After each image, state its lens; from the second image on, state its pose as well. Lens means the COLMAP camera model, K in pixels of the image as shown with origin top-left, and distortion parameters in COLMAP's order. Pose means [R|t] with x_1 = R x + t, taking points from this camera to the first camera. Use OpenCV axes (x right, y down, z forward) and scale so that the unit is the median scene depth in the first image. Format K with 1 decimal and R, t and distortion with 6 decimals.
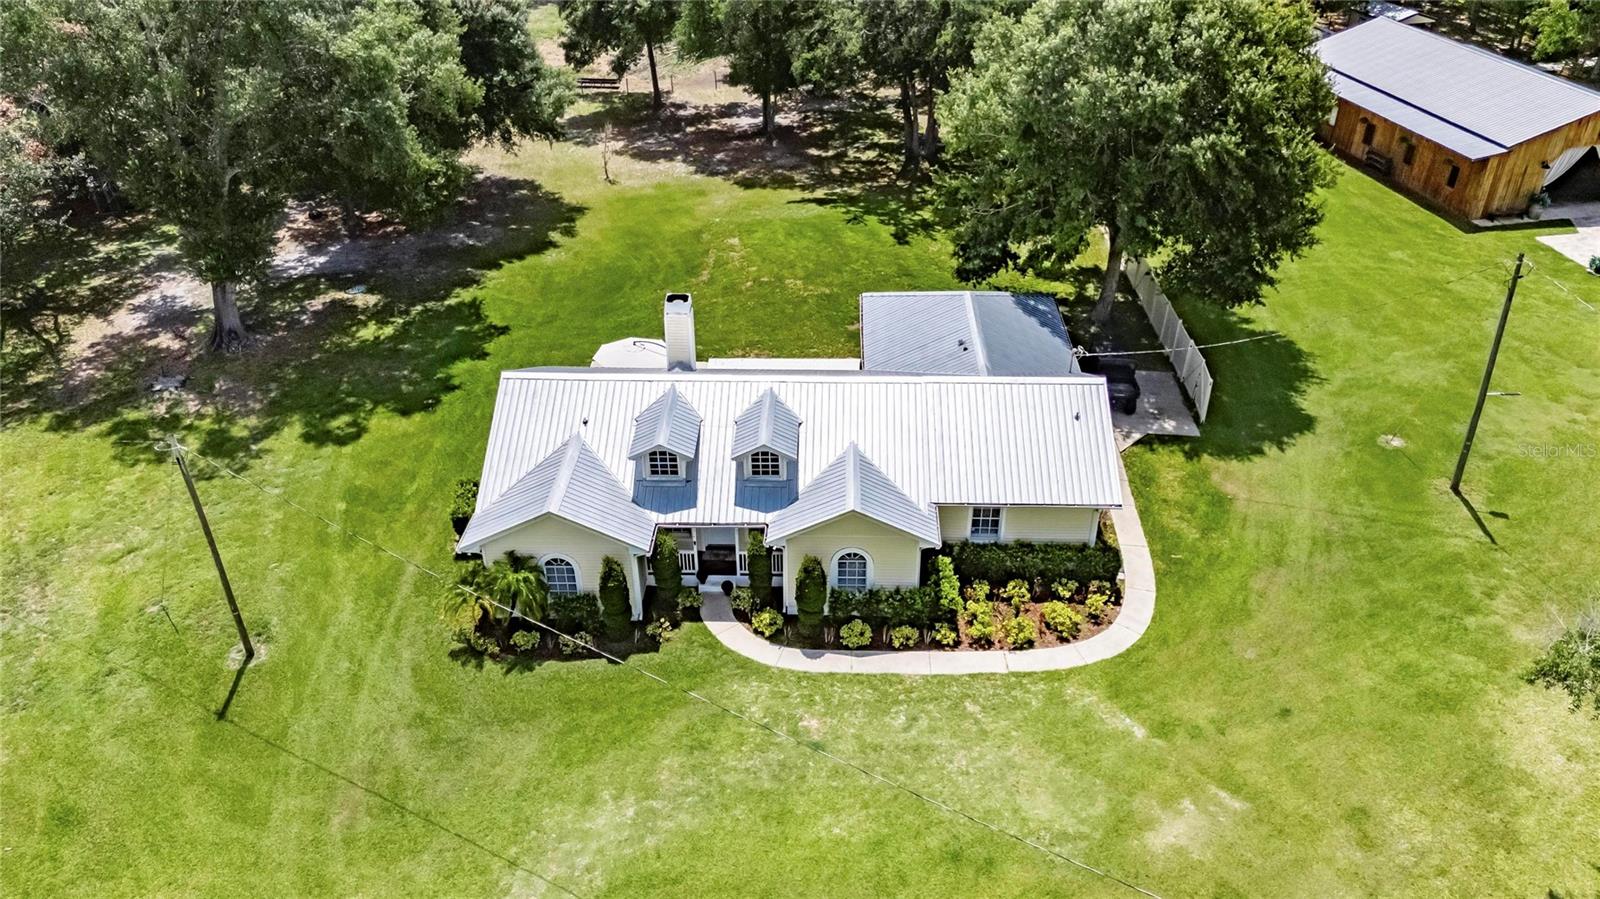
lens RADIAL K [[1147.7, 0, 798.4], [0, 1147.7, 475.6], [0, 0, 1]] dist [0.062819, -0.062407]
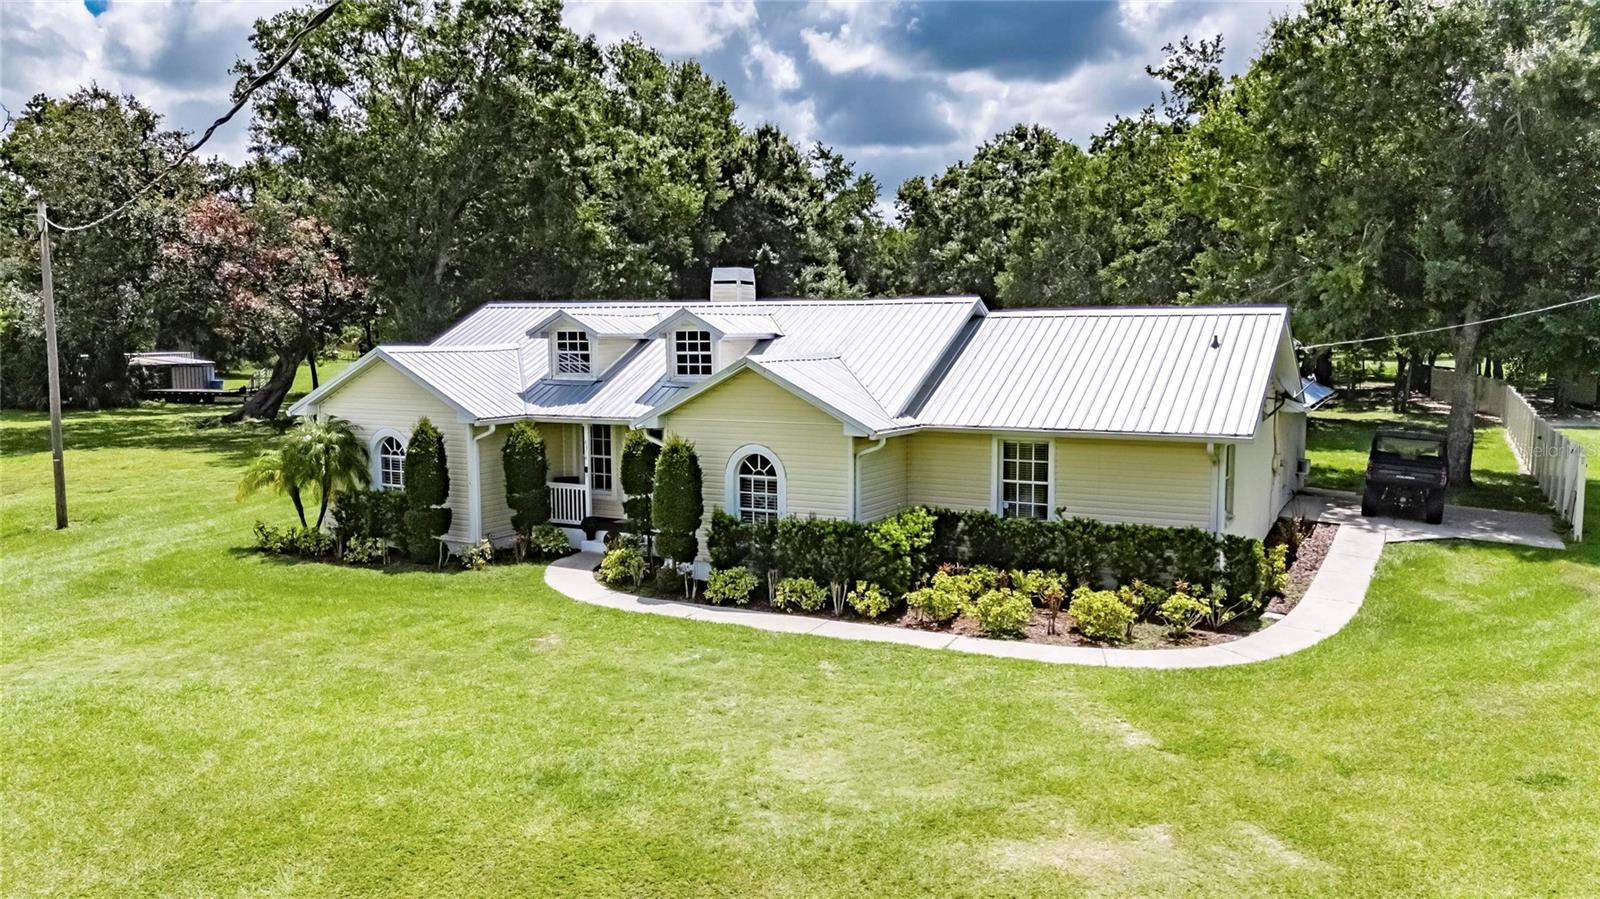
lens RADIAL K [[1167.2, 0, 800.2], [0, 1167.2, 474.3], [0, 0, 1]] dist [0.056517, -0.049471]
pose [[0.895435, 0.059859, -0.441149, 0.343887], [-0.252172, 0.884821, -0.391793, 0.314294], [0.366886, 0.462071, 0.807394, 0.509316]]
